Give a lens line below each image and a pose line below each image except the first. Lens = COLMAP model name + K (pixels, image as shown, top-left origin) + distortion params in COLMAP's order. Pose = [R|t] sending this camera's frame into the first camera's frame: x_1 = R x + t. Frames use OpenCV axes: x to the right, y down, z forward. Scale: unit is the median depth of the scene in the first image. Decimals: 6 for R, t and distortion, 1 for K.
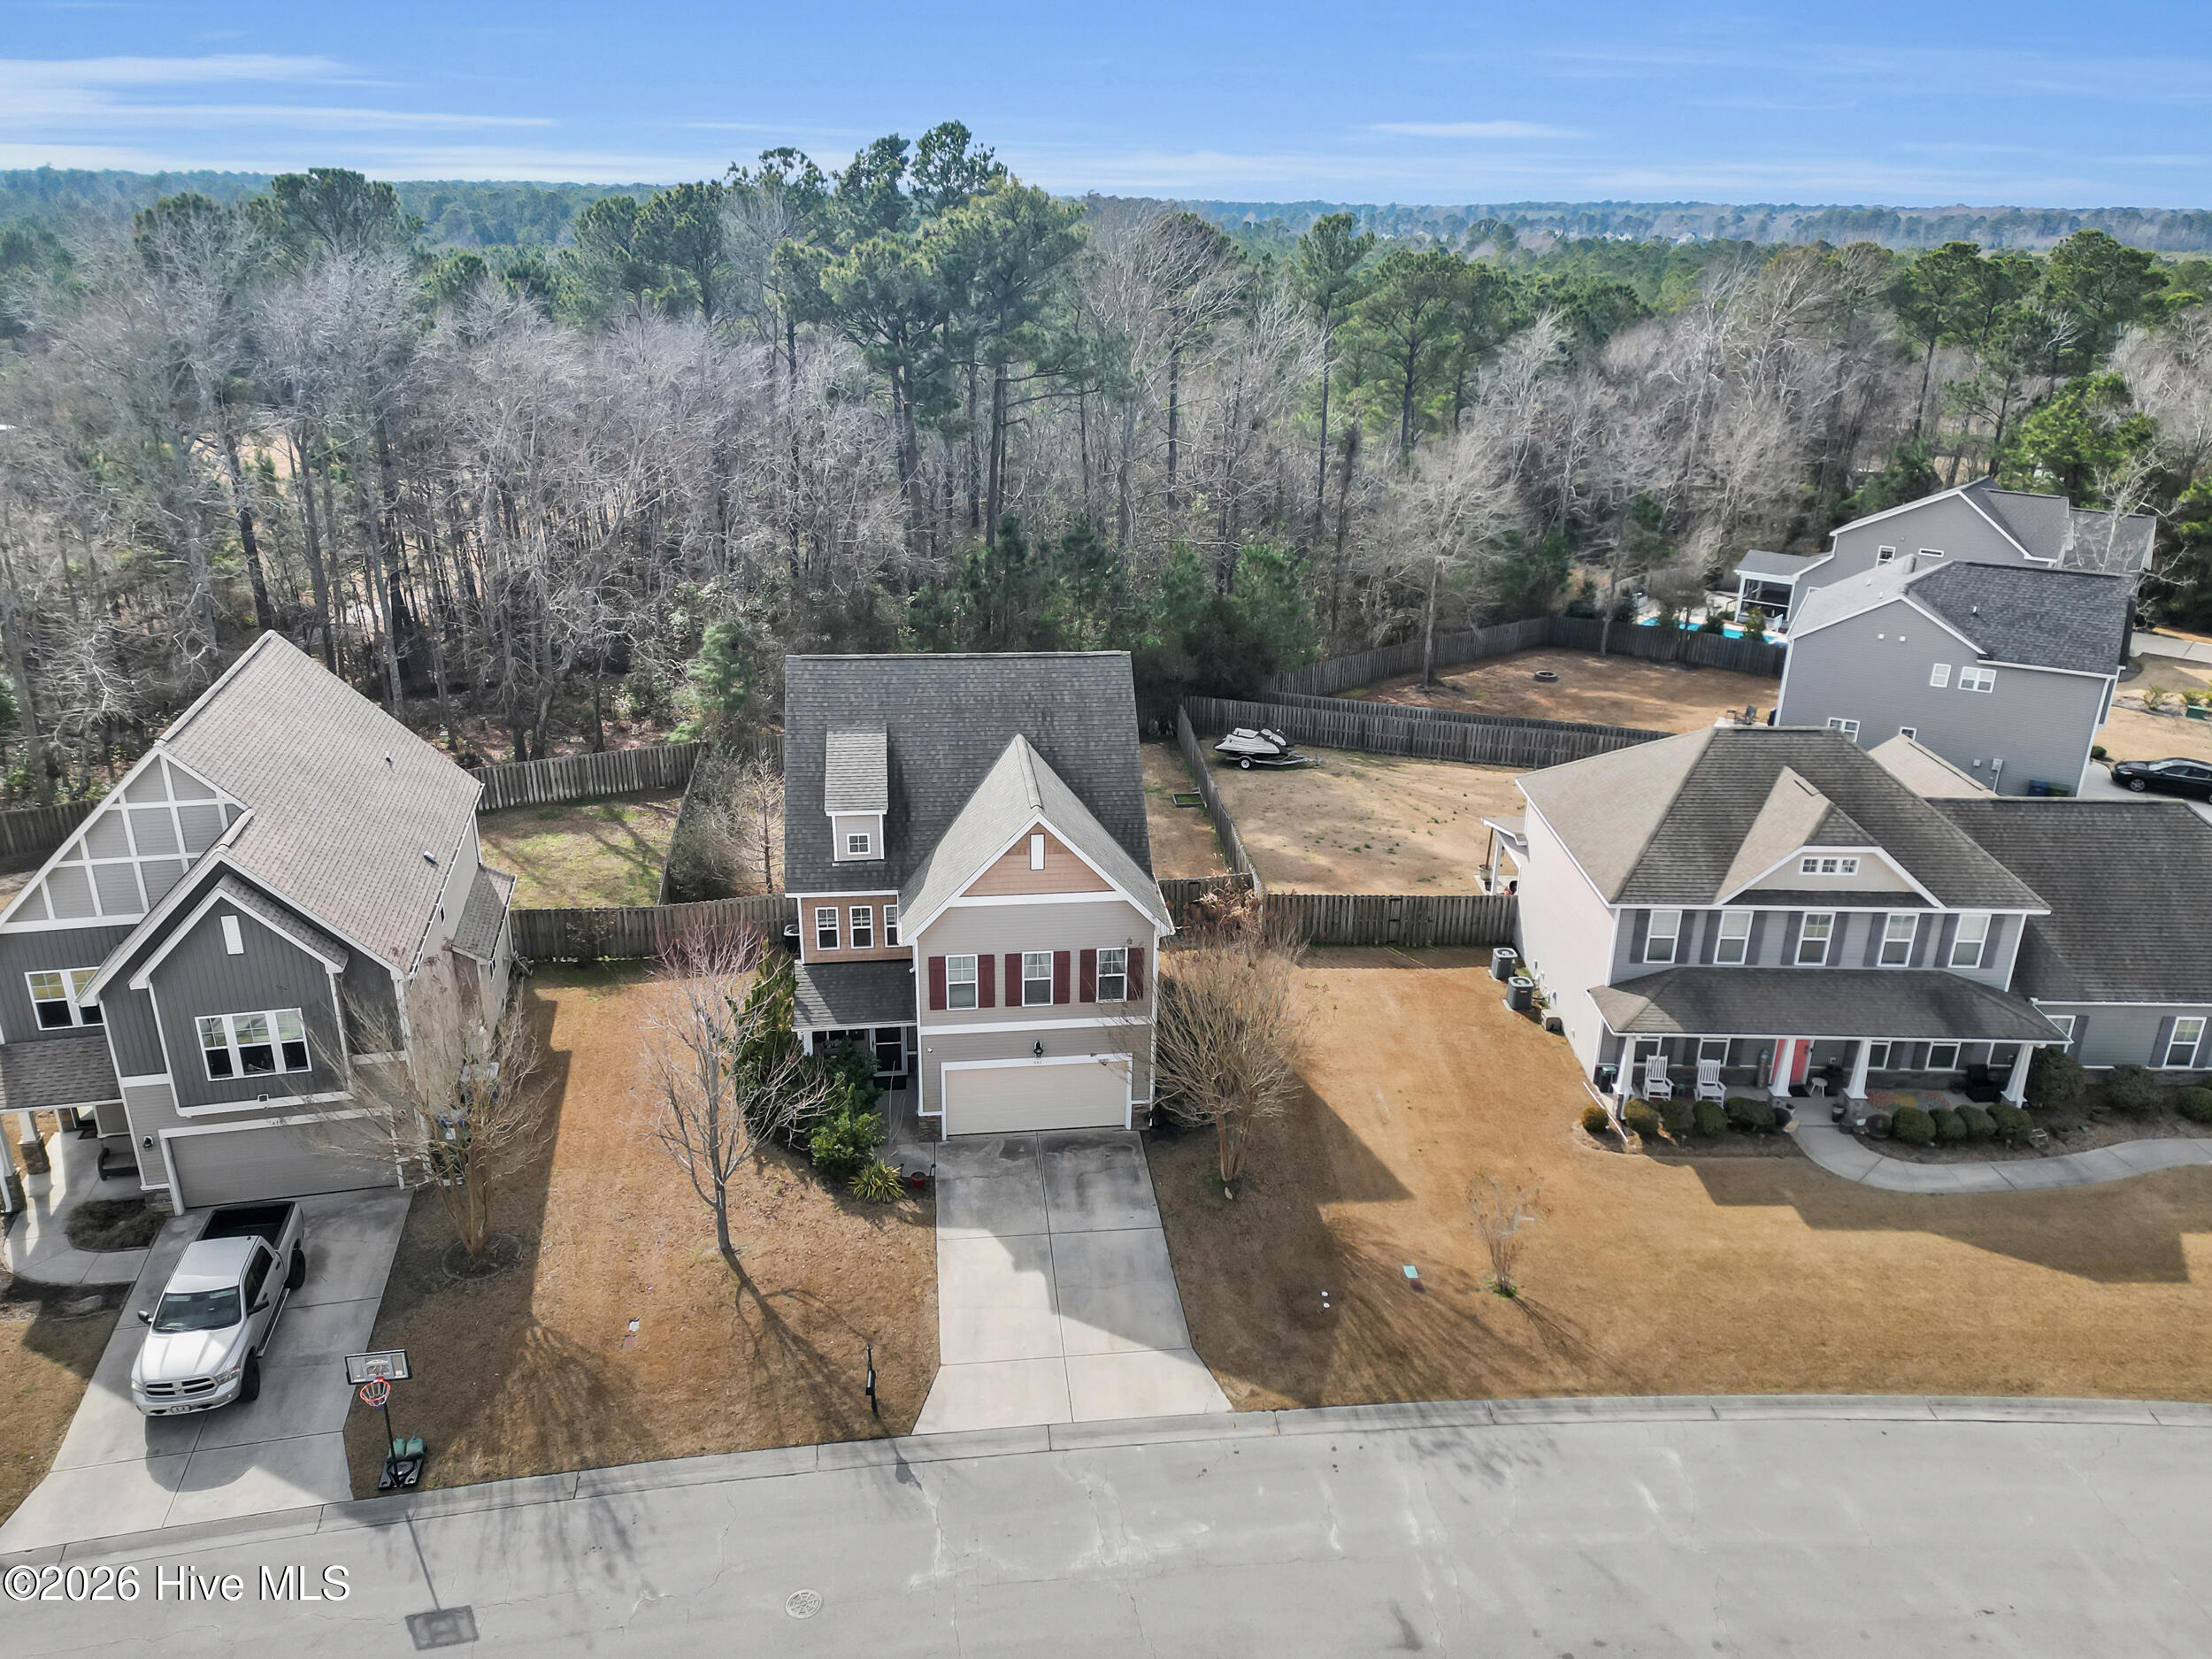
lens RADIAL K [[1547.0, 0, 1106.0], [0, 1547.0, 829.5], [0, 0, 1]] dist [0.108167, -0.088258]
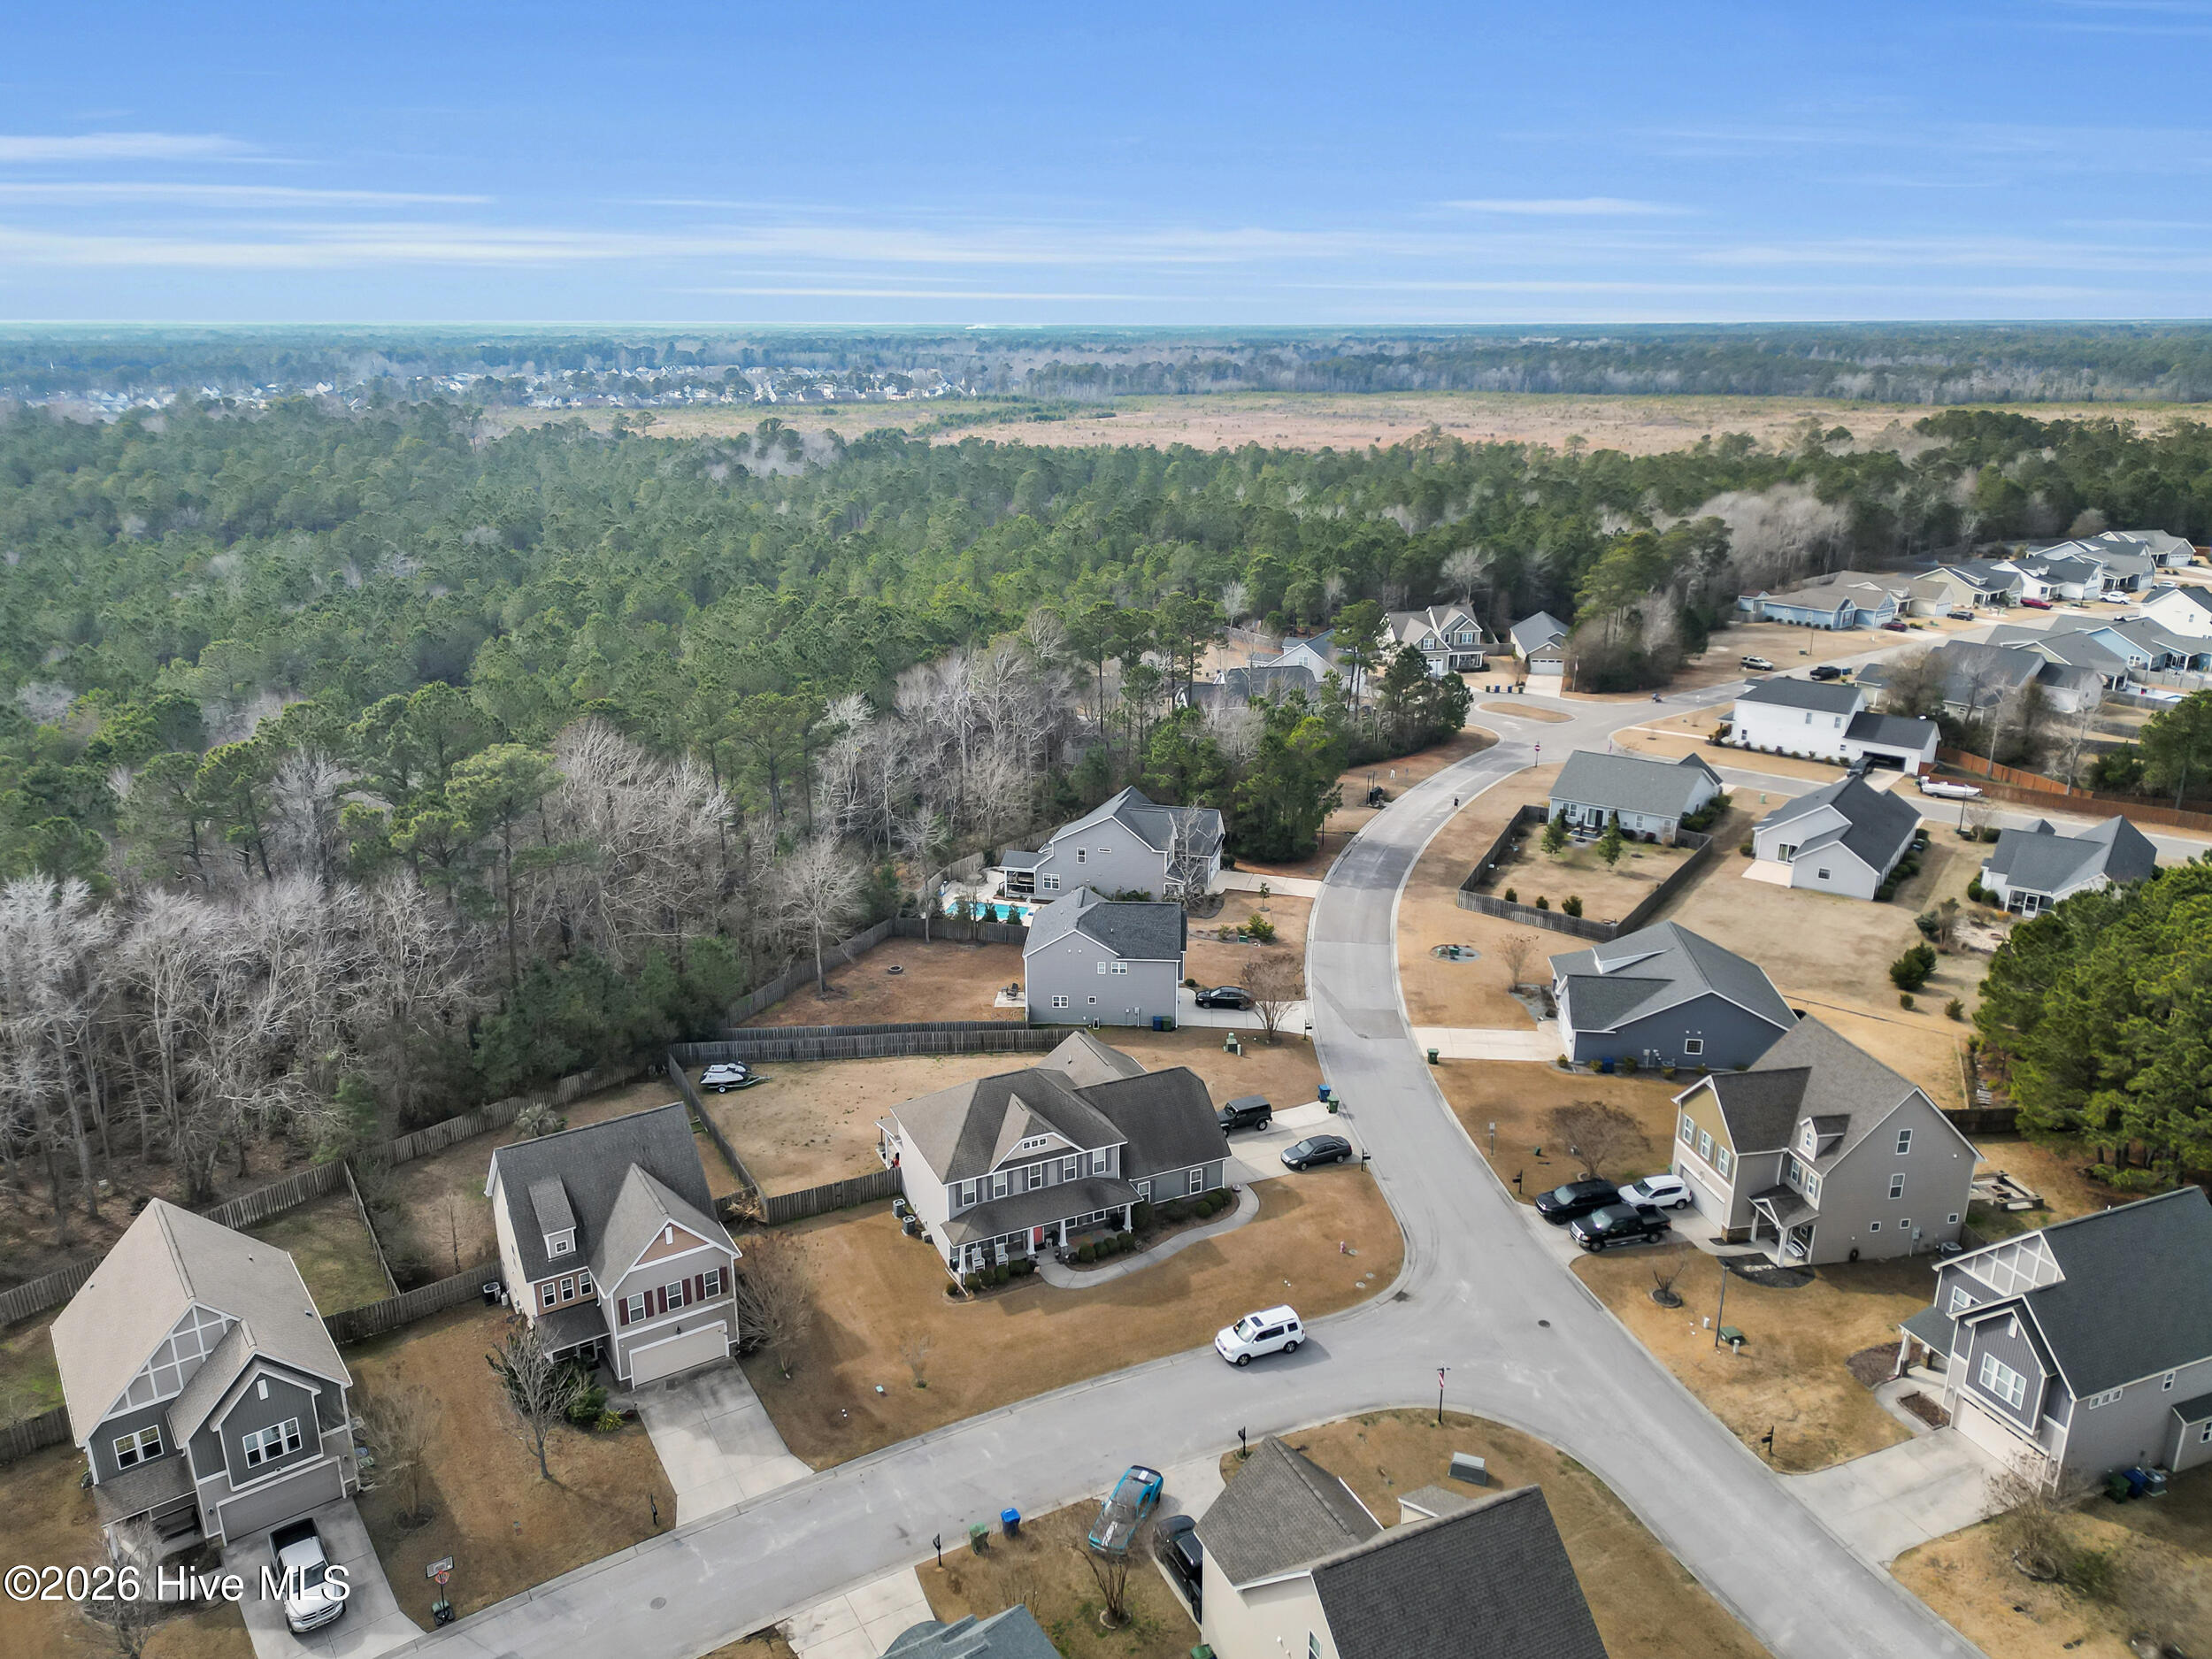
lens RADIAL K [[1578.1, 0, 1106.0], [0, 1578.1, 829.5], [0, 0, 1]] dist [0.026775, -0.007150]
pose [[0.910241, -0.144726, 0.387964, -0.234185], [0.163528, 0.986414, -0.015696, -0.357513], [-0.380421, 0.077730, 0.921541, -1.085098]]
